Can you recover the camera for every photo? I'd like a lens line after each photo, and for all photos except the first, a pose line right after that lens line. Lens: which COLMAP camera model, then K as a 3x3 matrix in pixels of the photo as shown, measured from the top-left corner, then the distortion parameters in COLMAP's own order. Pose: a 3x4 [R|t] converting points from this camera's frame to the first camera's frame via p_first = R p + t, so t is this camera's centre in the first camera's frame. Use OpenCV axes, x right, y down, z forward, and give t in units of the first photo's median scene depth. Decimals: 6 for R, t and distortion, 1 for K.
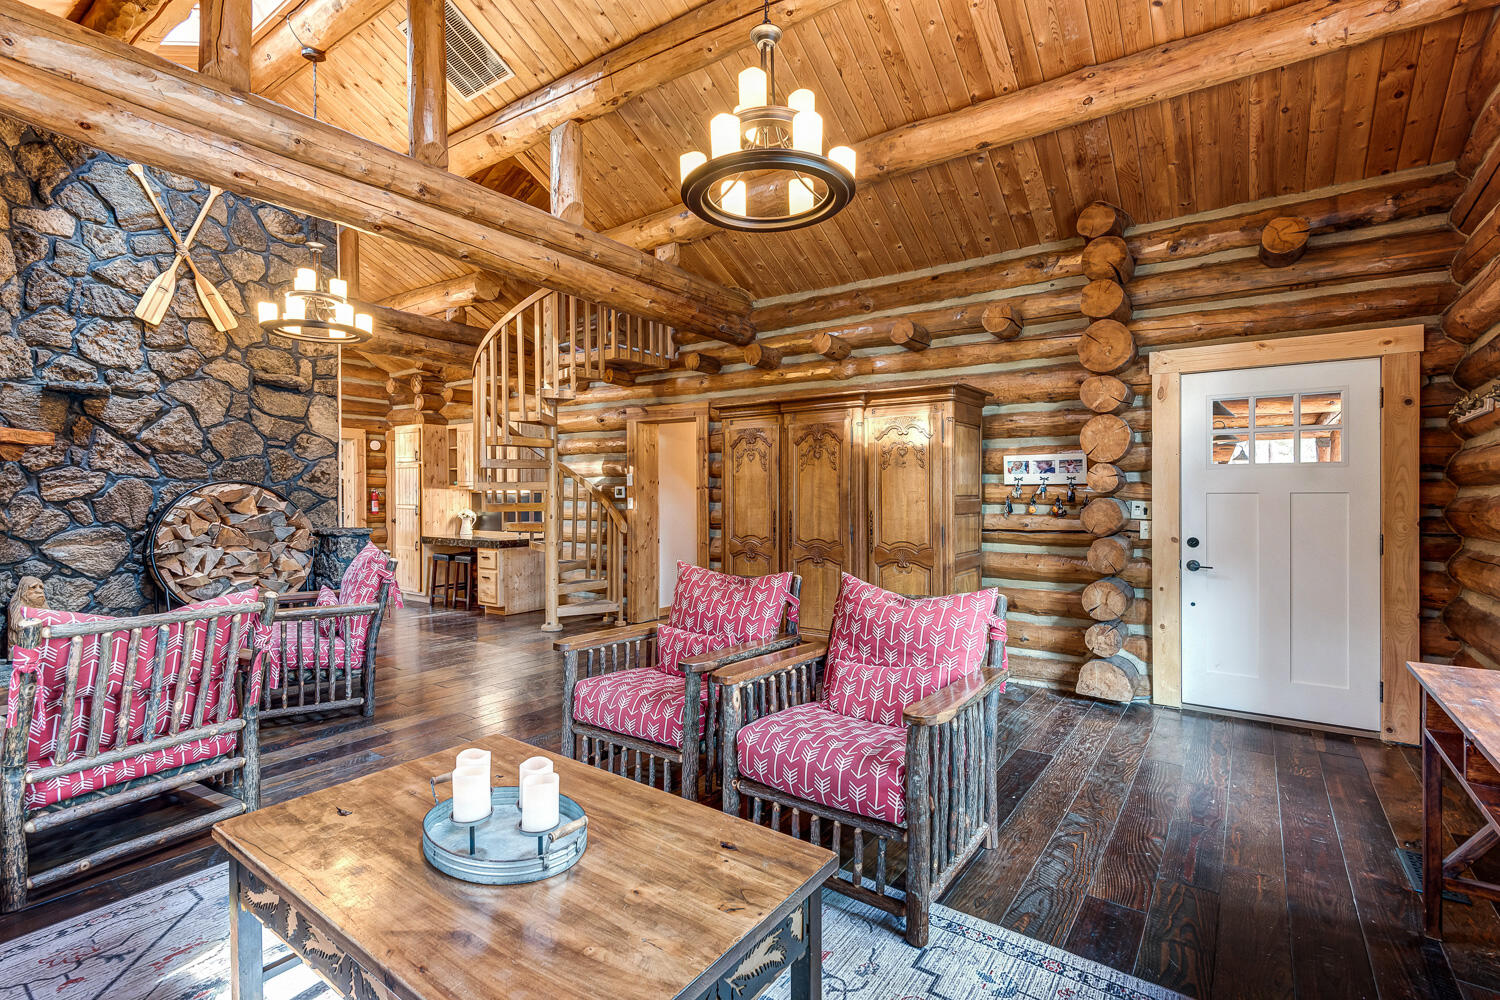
lens RADIAL K [[694.7, 0, 751.2], [0, 694.7, 499.8], [0, 0, 1]] dist [0.017613, -0.011556]
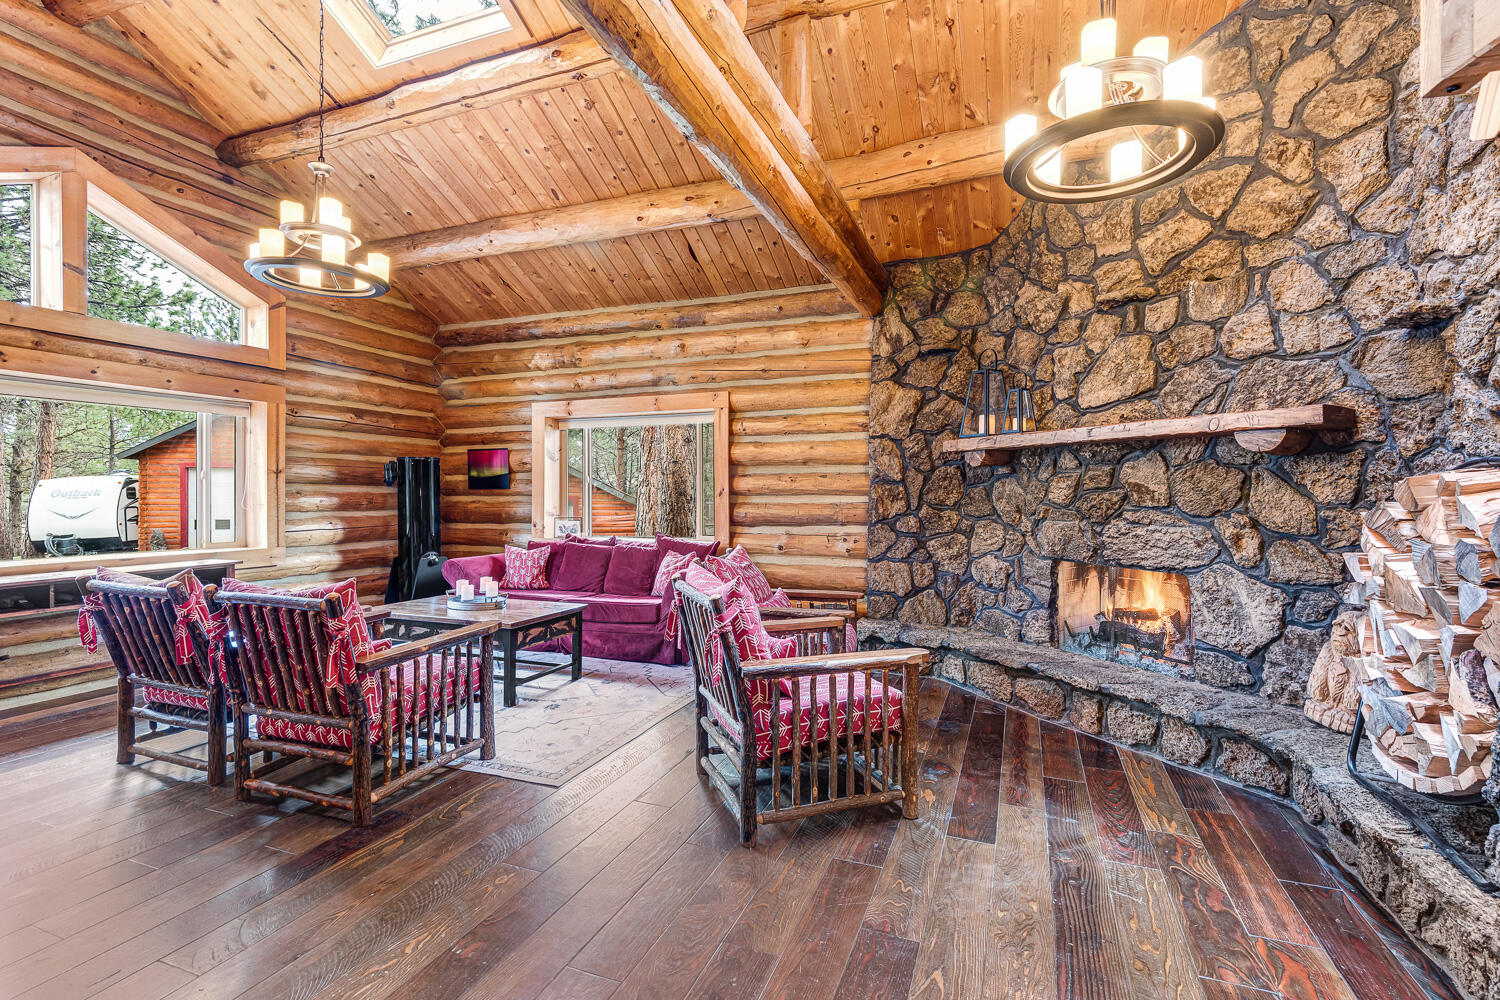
lens RADIAL K [[694.7, 0, 738.1], [0, 694.7, 496.2], [0, 0, 1]] dist [0.017613, -0.011556]
pose [[-0.973927, -0.000744, -0.226862, -0.209586], [-0.003670, 0.999915, 0.012477, -0.008686], [0.226833, 0.012985, -0.973847, 1.145570]]
